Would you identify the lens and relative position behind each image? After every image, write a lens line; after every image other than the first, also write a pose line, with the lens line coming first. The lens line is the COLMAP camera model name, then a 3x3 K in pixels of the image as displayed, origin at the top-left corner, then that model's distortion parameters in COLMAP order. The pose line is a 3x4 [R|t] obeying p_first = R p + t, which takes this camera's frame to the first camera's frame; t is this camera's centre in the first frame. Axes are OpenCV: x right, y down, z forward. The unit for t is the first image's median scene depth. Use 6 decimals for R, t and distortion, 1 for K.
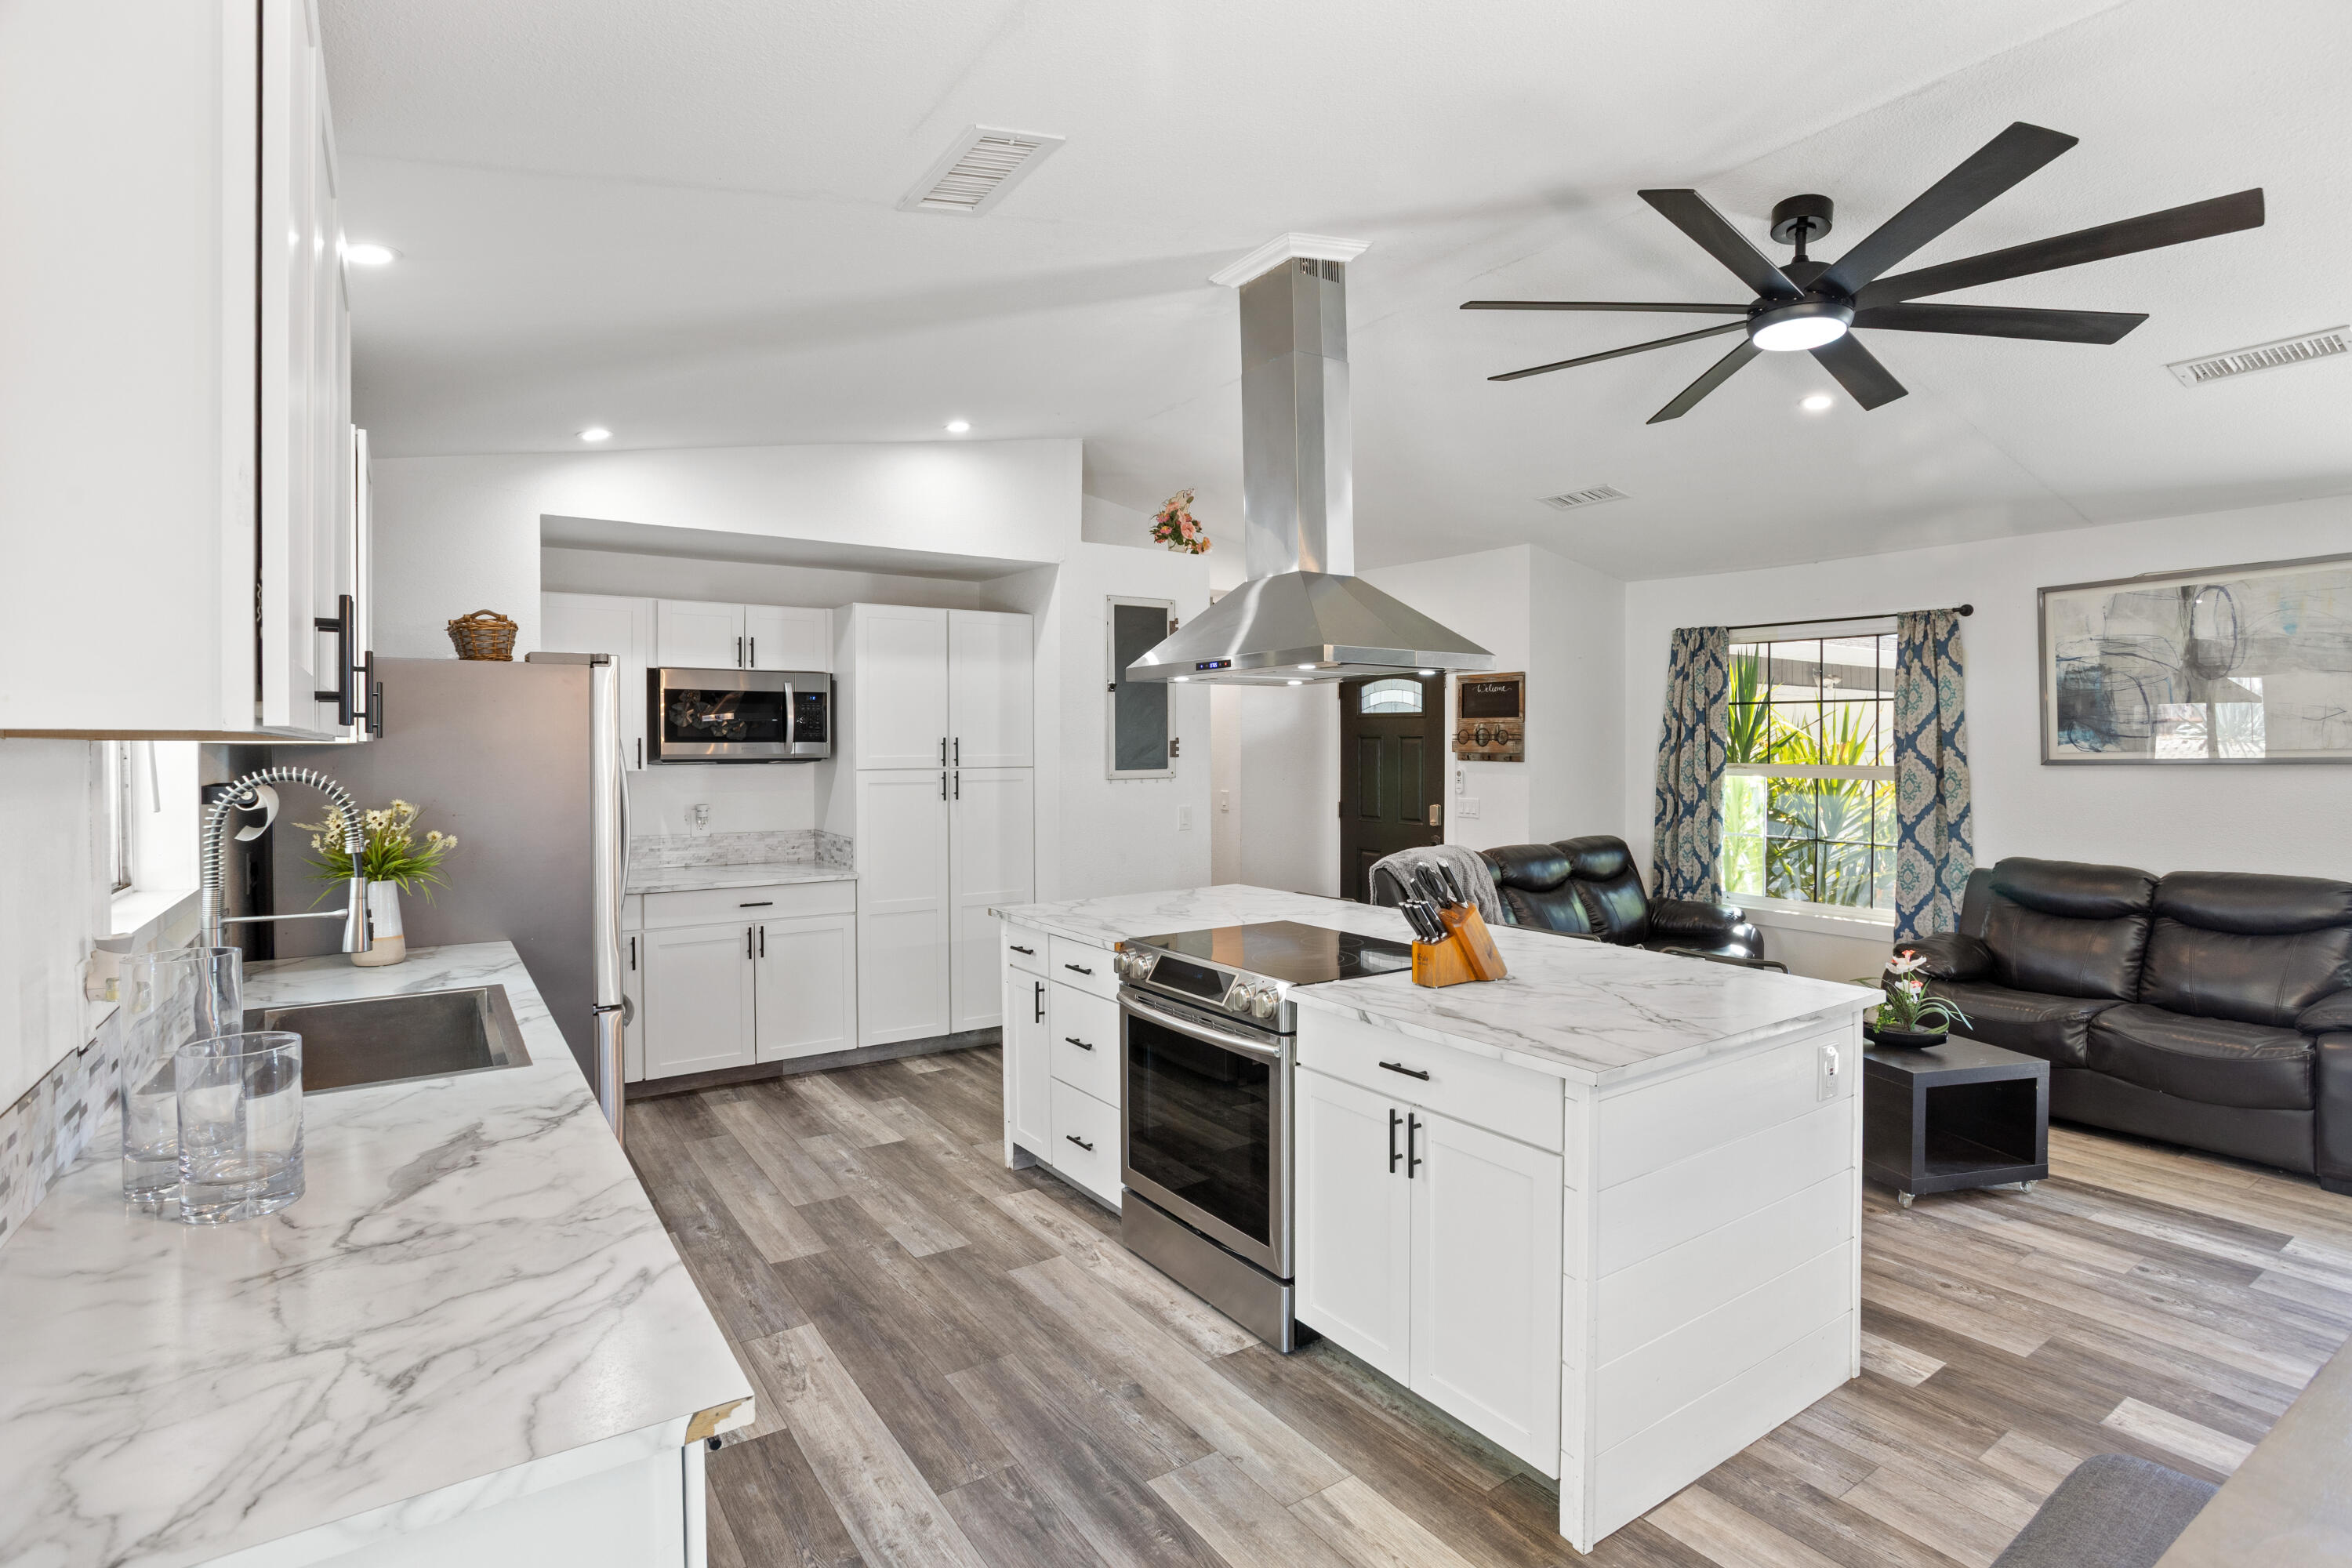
lens RADIAL K [[1142.7, 0, 1173.5], [0, 1142.7, 771.2], [0, 0, 1]] dist [-0.055299, 0.028493]
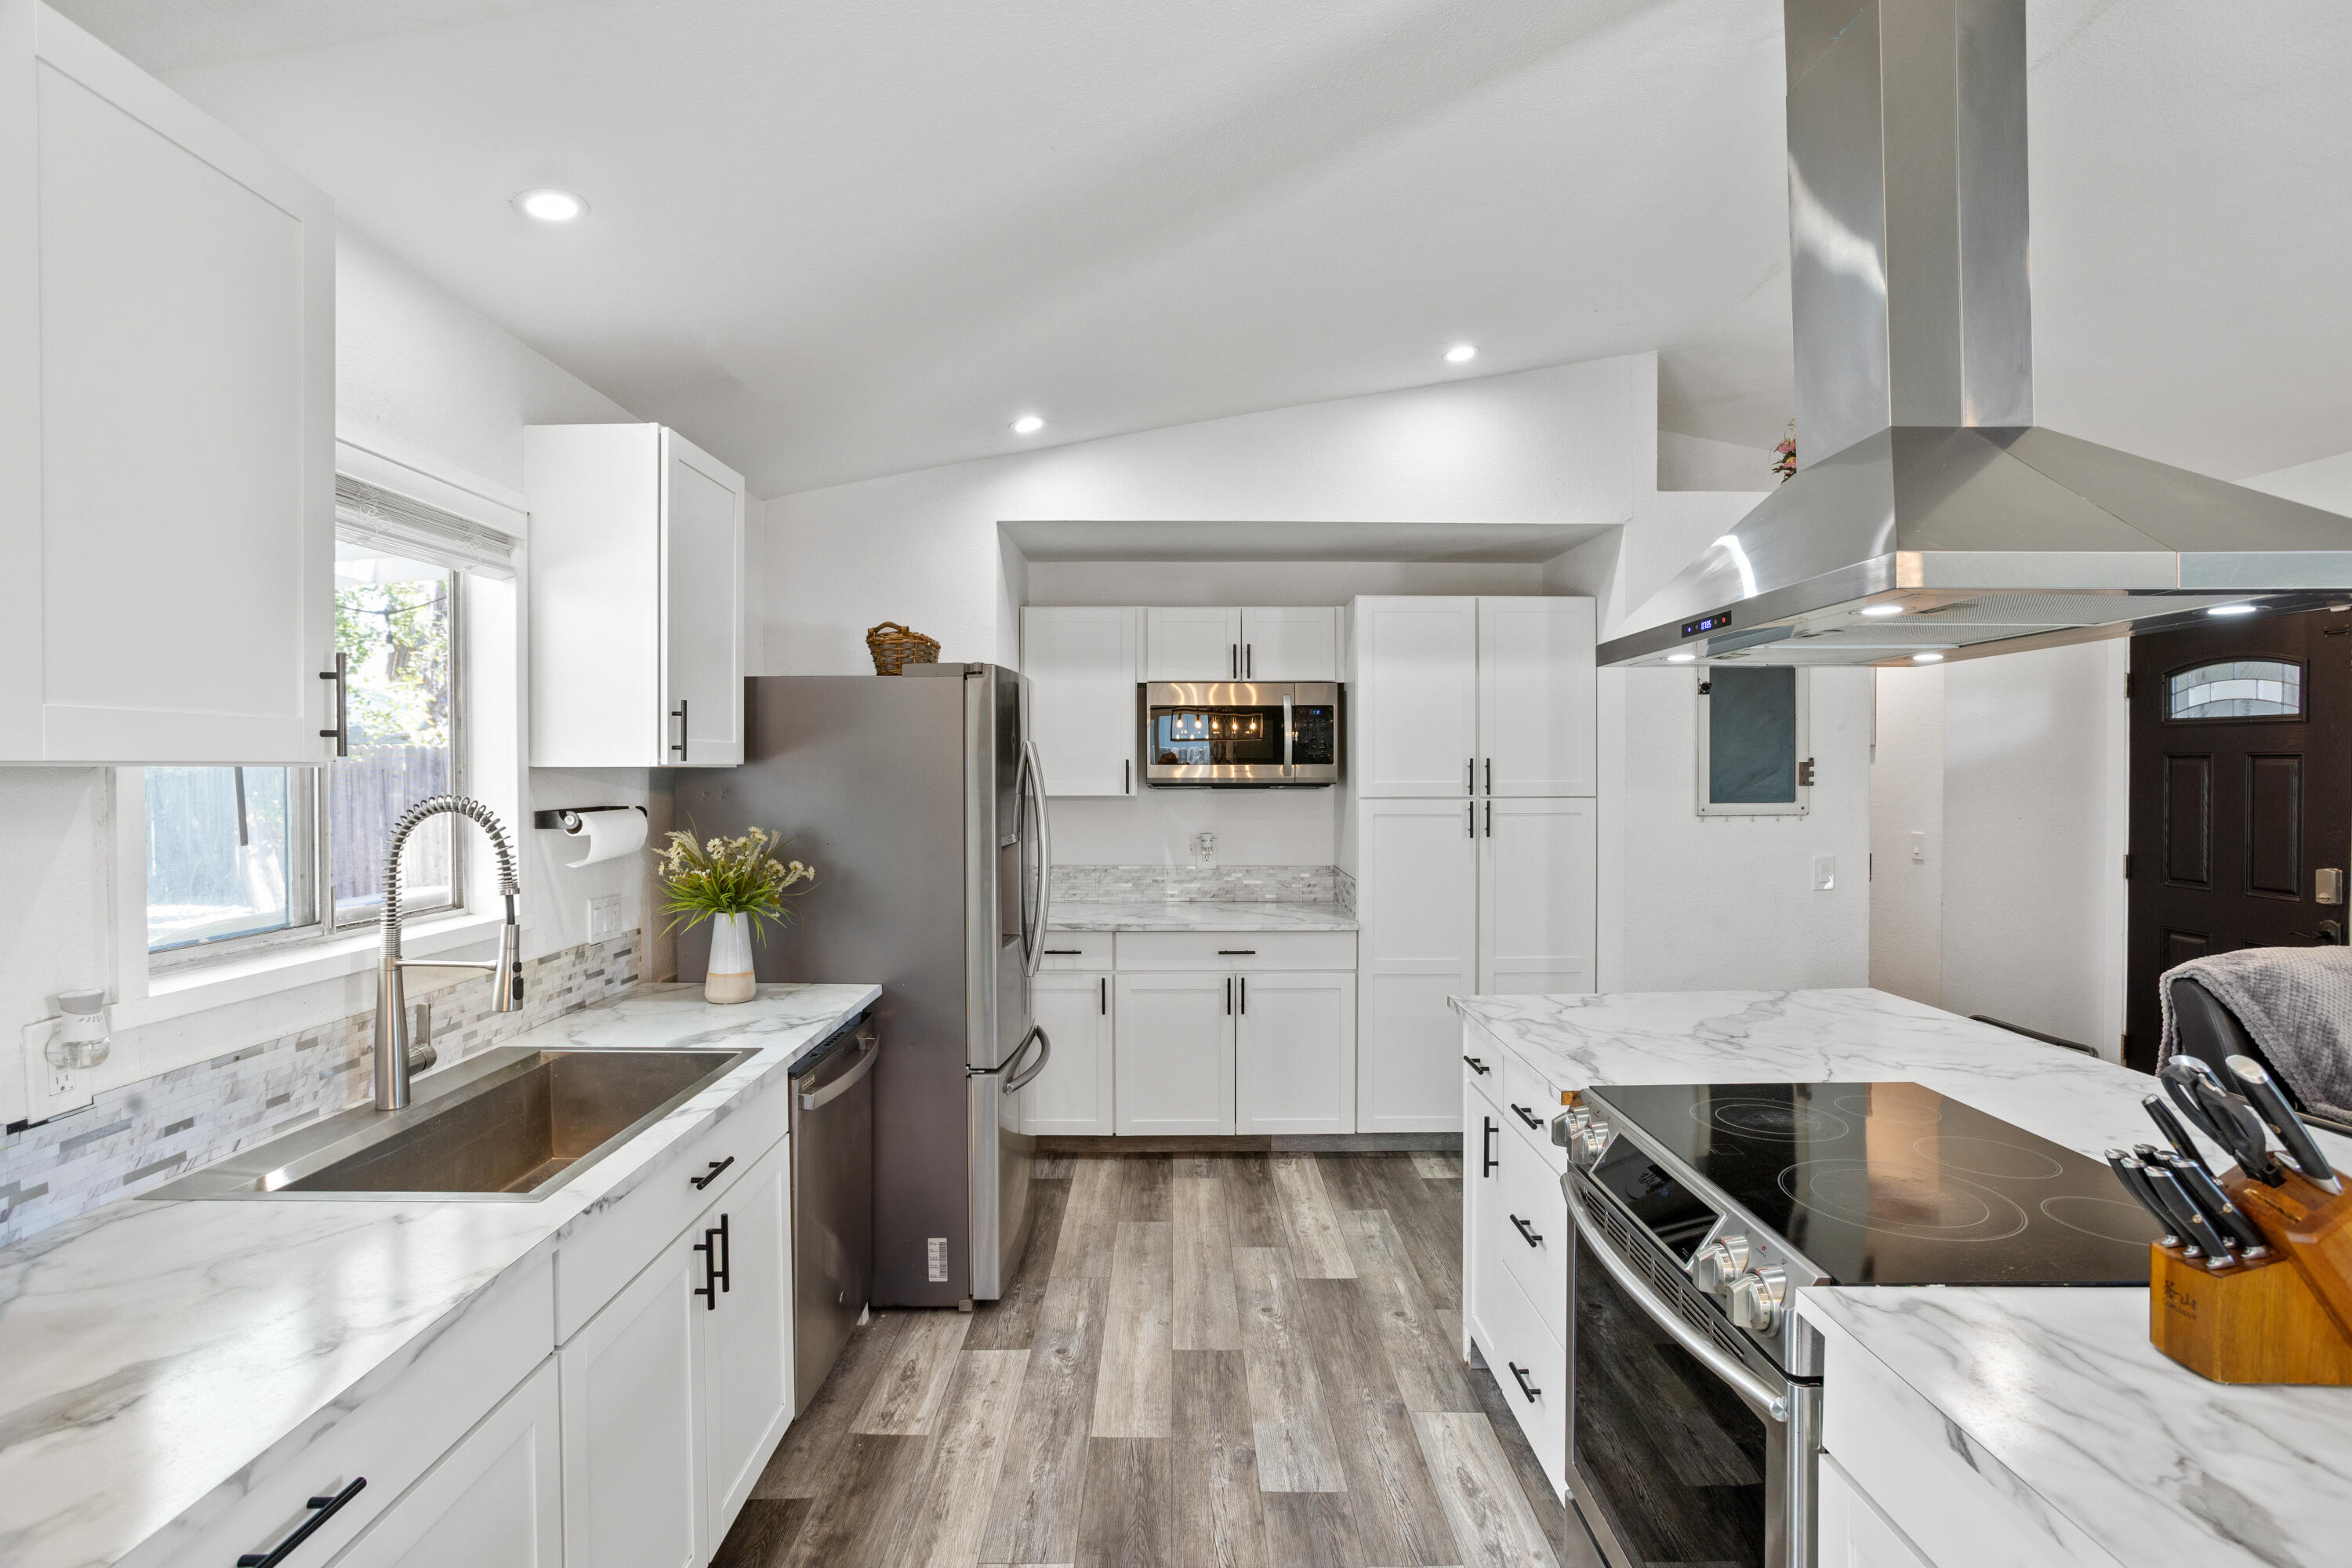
lens RADIAL K [[1135.3, 0, 1176.0], [0, 1135.3, 784.0], [0, 0, 1]] dist [-0.055654, 0.029718]
pose [[0.827325, 0.009217, -0.561648, 0.080465], [-0.013226, 0.999908, -0.003074, -0.007459], [0.561568, 0.009971, 0.827370, 0.265203]]
